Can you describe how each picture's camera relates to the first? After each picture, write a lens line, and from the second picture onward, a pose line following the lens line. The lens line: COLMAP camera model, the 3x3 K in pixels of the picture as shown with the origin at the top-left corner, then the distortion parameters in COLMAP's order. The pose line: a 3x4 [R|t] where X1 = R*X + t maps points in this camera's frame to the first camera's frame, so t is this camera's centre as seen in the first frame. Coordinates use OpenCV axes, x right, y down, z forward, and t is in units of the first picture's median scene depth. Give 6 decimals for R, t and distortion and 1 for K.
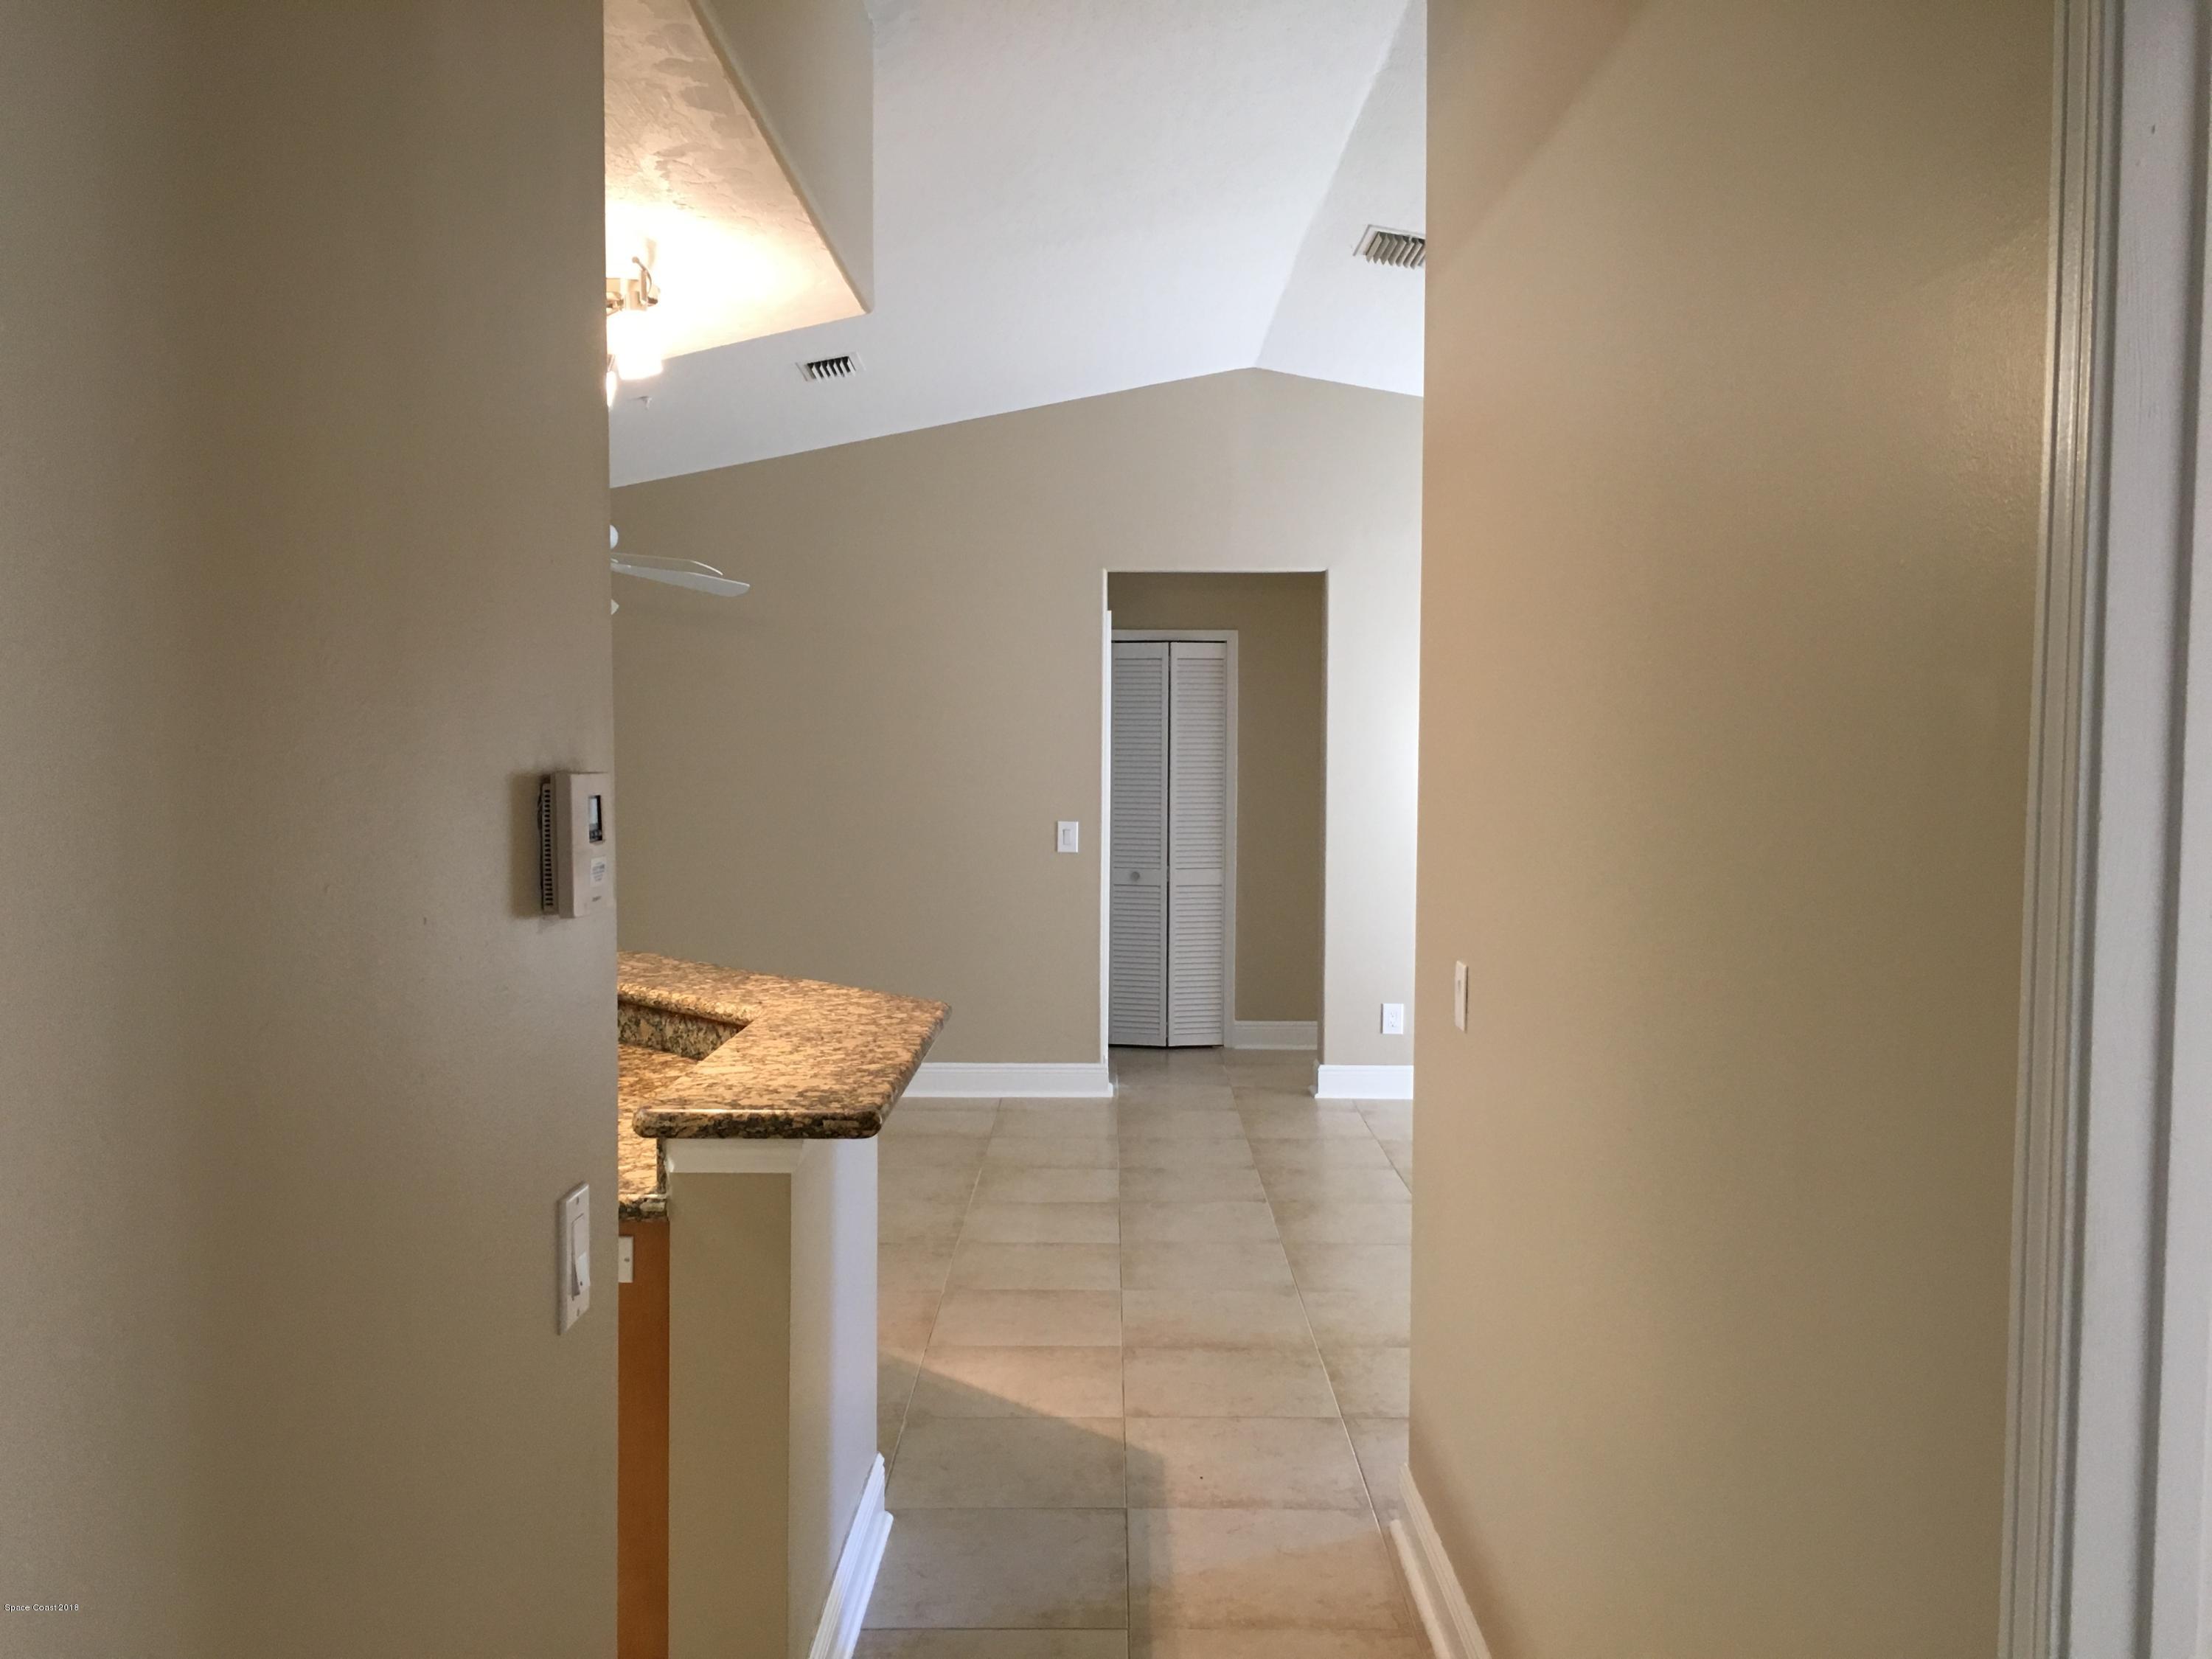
lens RADIAL K [[1891.7, 0, 1107.4], [0, 1891.7, 832.6], [0, 0, 1]] dist [0.082306, -0.104170]
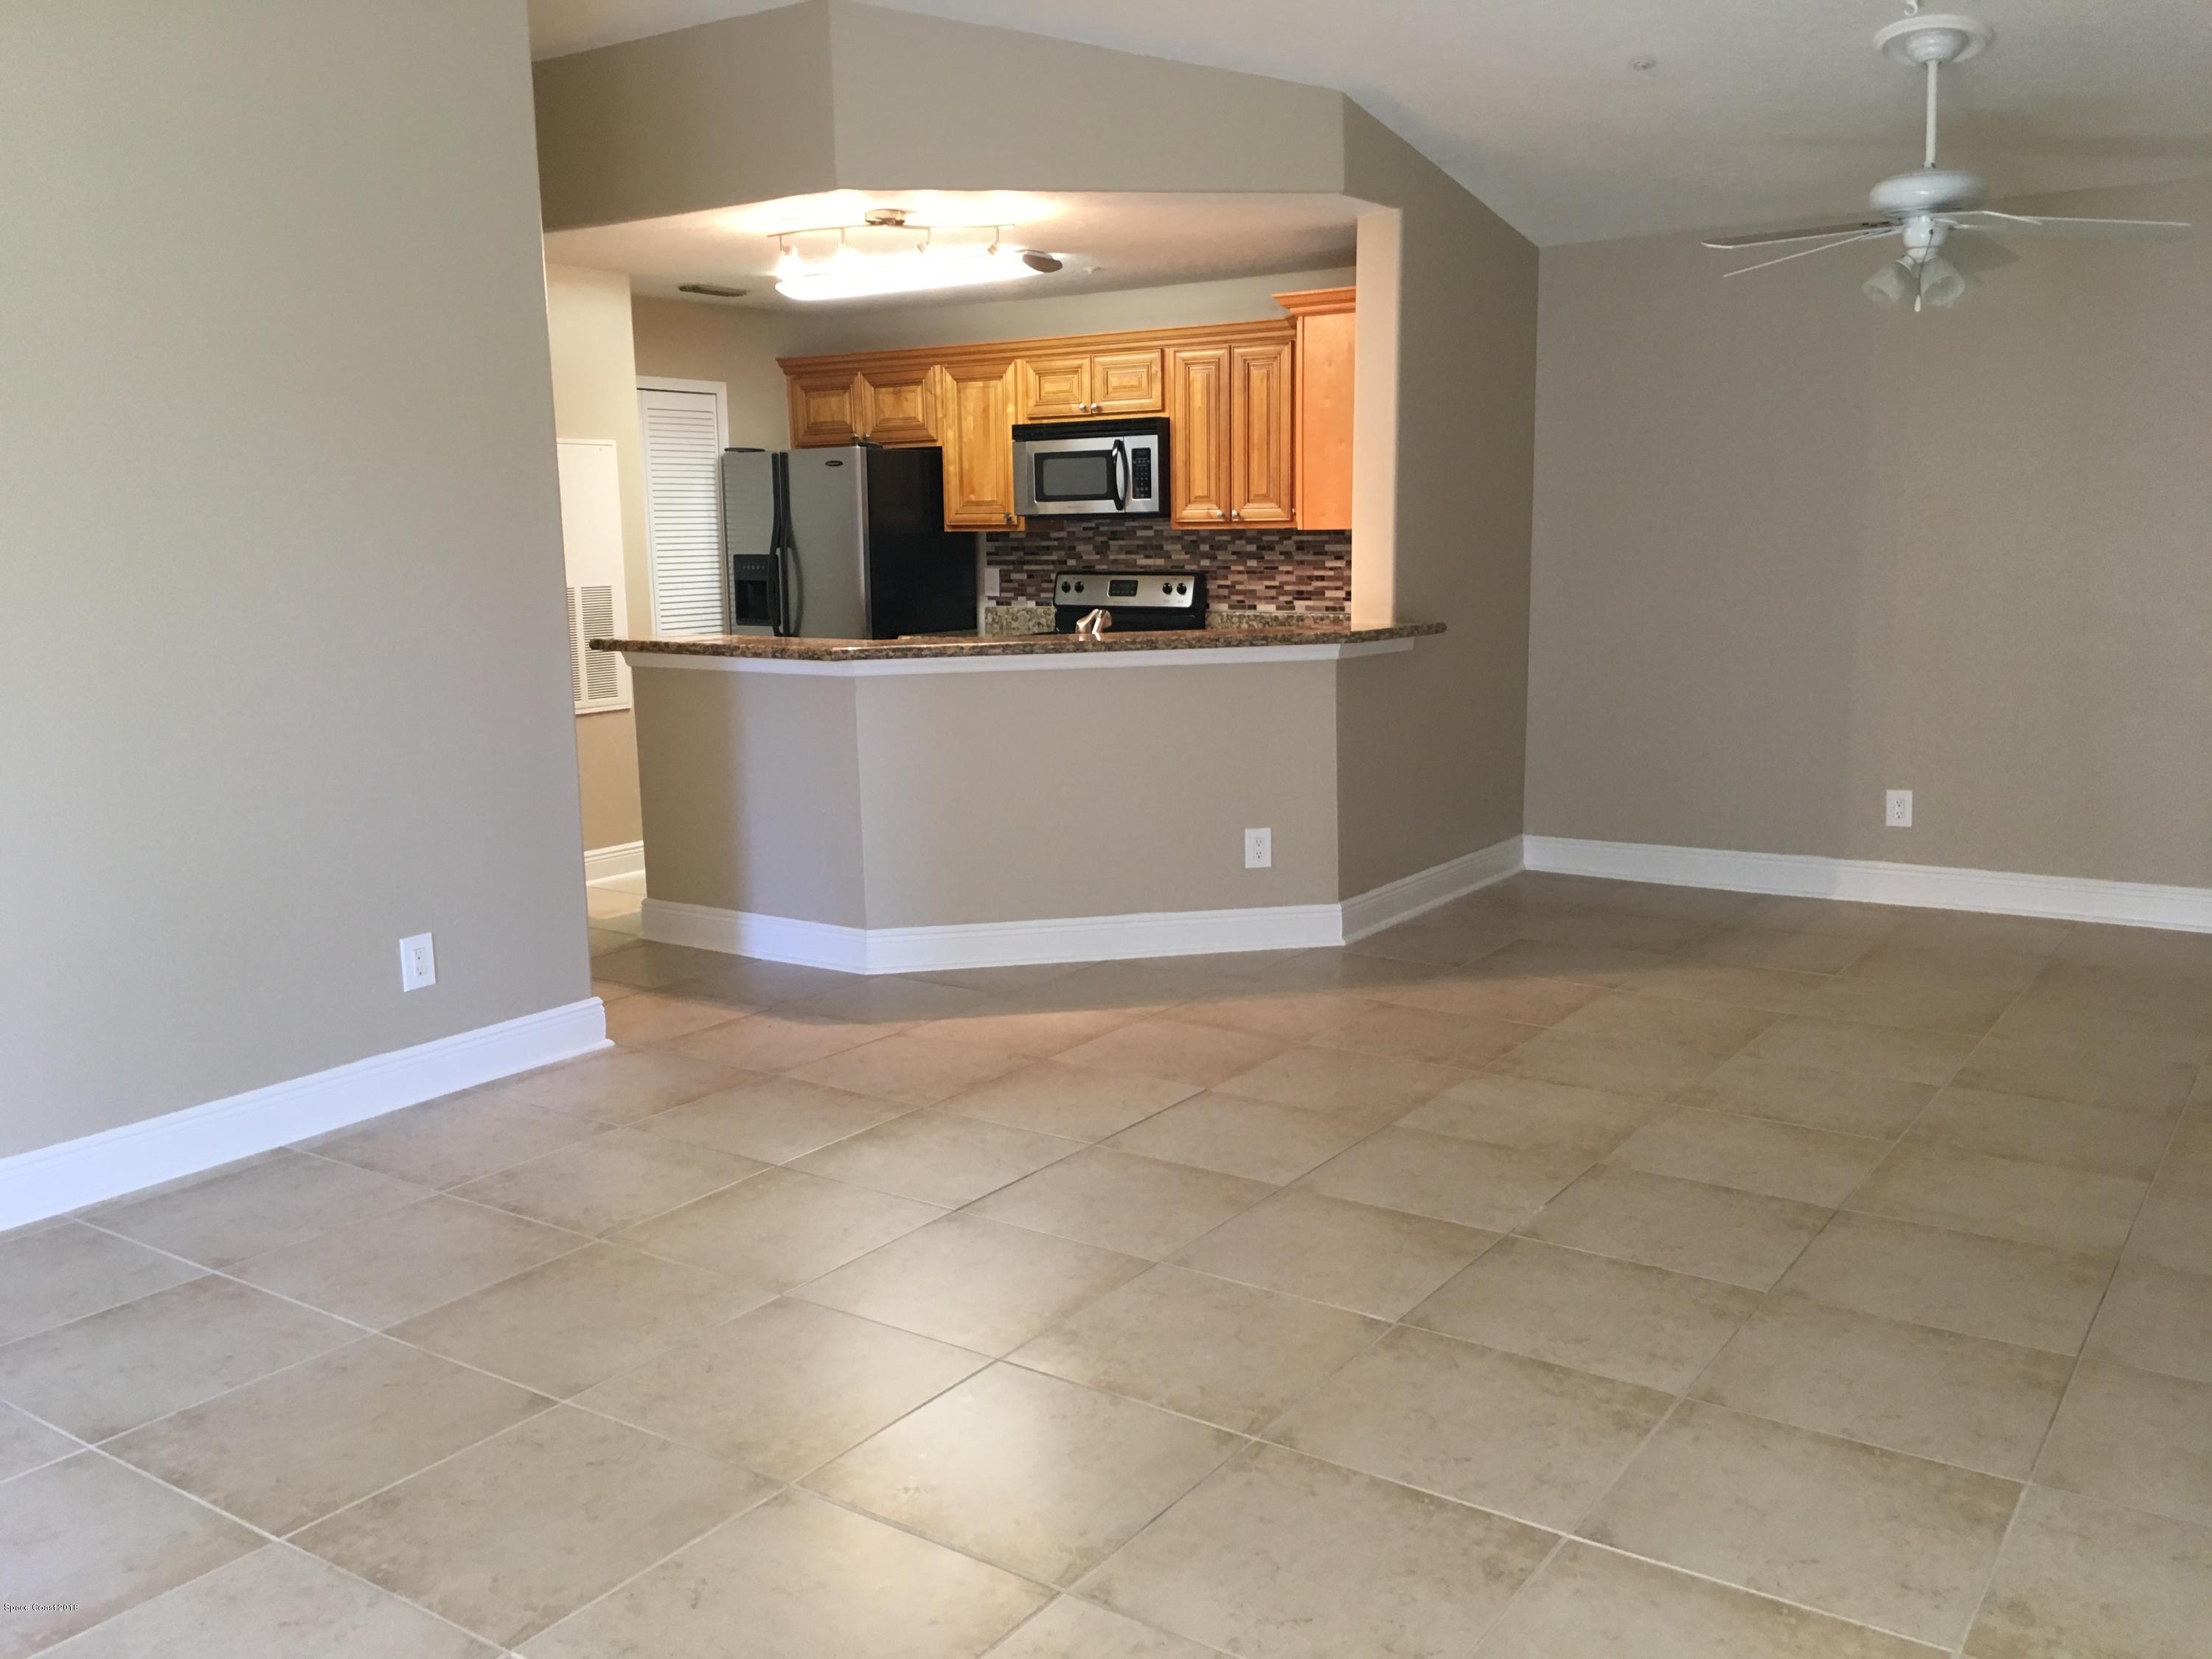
lens RADIAL K [[1891.7, 0, 1108.3], [0, 1891.7, 829.5], [0, 0, 1]] dist [0.082306, -0.104170]
pose [[-0.571973, 0.138784, -0.808447, 0.737351], [-0.023984, 0.982332, 0.185603, -0.042678], [0.819922, 0.125549, -0.558539, 1.446070]]
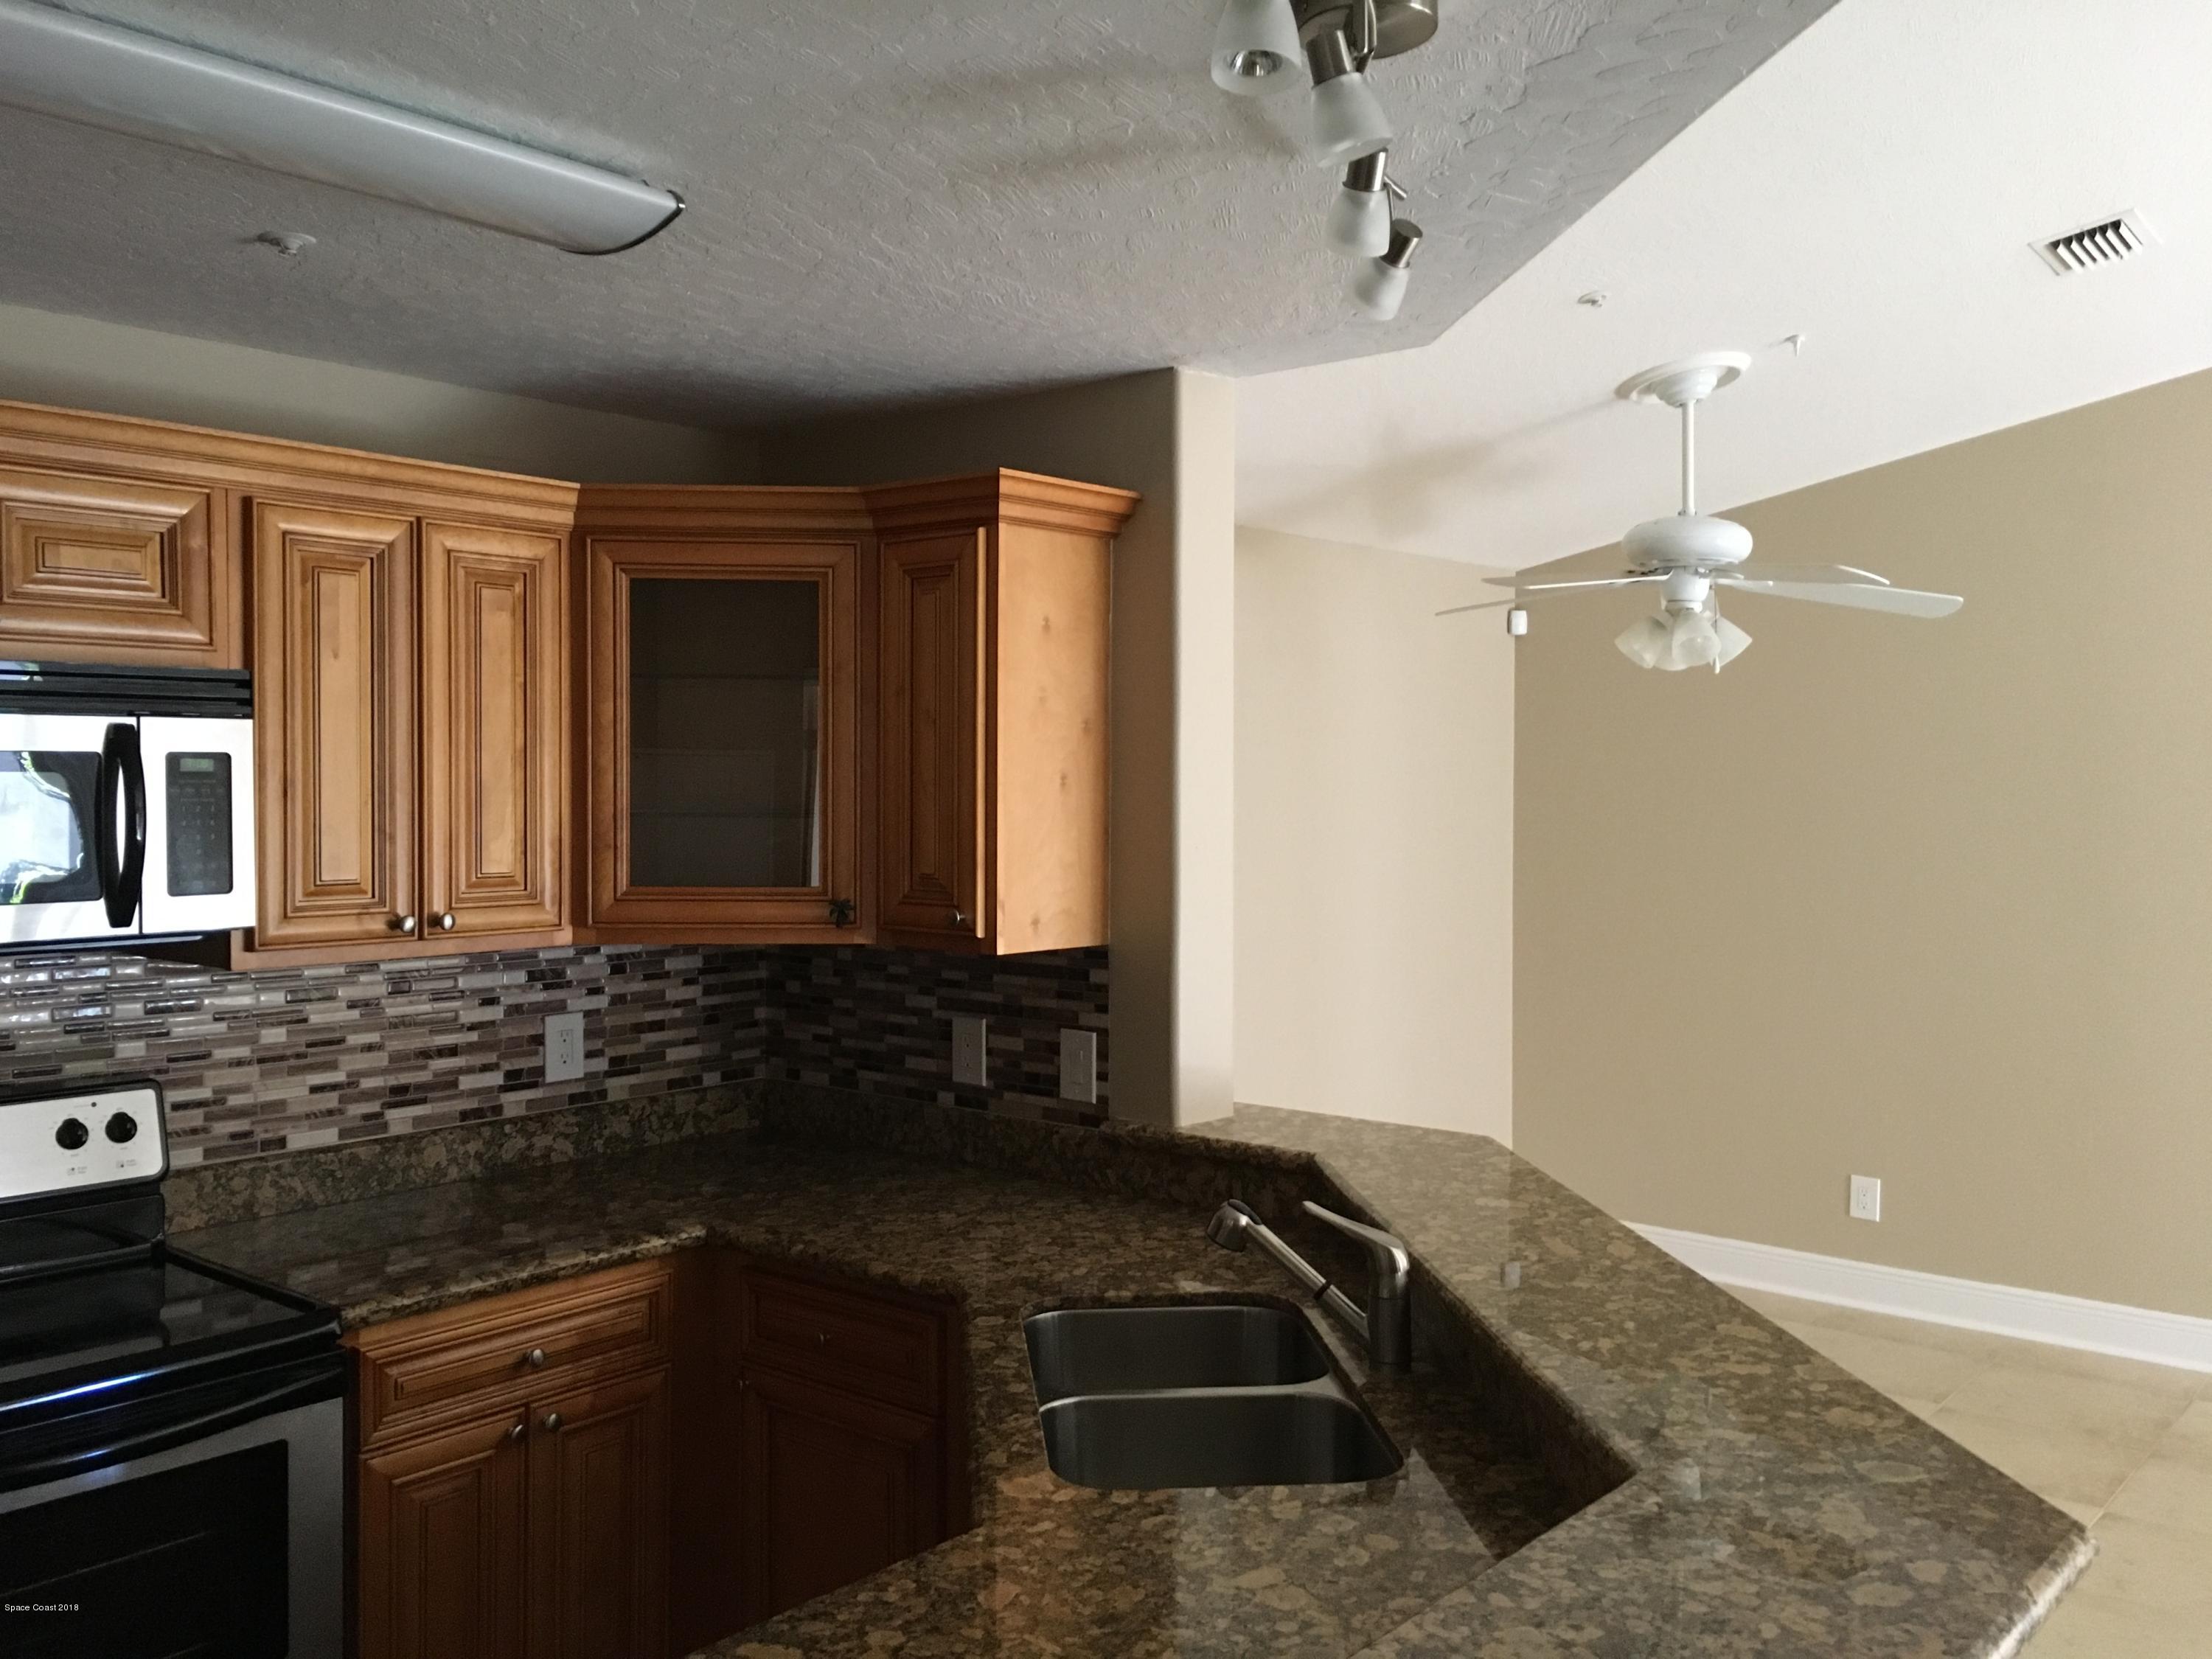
lens RADIAL K [[1891.7, 0, 1097.1], [0, 1891.7, 833.6], [0, 0, 1]] dist [0.082306, -0.104170]
pose [[0.763291, 0.019182, -0.645770, 0.016398], [-0.031786, 0.999464, -0.007882, -0.042375], [0.645272, 0.026543, 0.763492, 0.360463]]
